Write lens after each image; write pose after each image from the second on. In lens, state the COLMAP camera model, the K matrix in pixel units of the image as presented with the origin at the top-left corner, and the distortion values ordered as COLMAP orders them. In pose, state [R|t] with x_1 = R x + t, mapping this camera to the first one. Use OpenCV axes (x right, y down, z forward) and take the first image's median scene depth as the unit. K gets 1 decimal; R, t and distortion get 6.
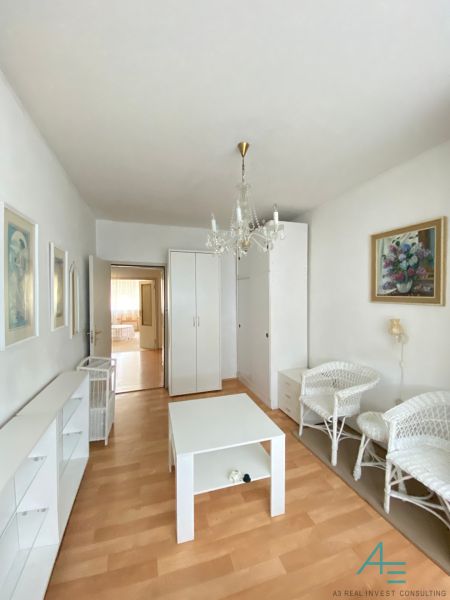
lens RADIAL K [[245.8, 0, 224.7], [0, 245.8, 297.5], [0, 0, 1]] dist [0.024877, -0.021372]
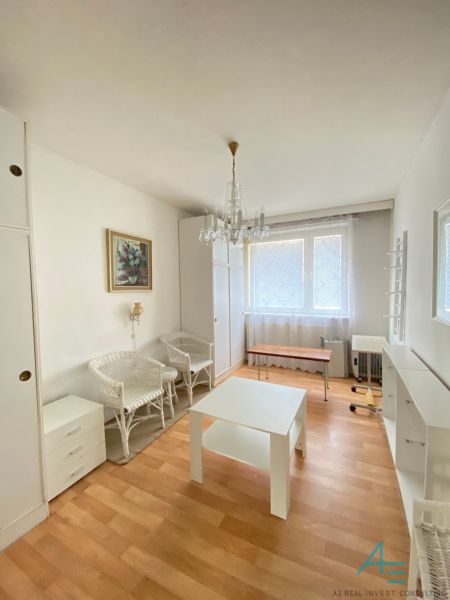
lens RADIAL K [[245.8, 0, 224.7], [0, 245.8, 297.5], [0, 0, 1]] dist [0.024877, -0.021372]
pose [[-0.712604, -0.019897, 0.701284, -0.584553], [0.020430, 0.998585, 0.049092, 0.000720], [-0.701269, 0.049310, -0.711190, 1.593530]]
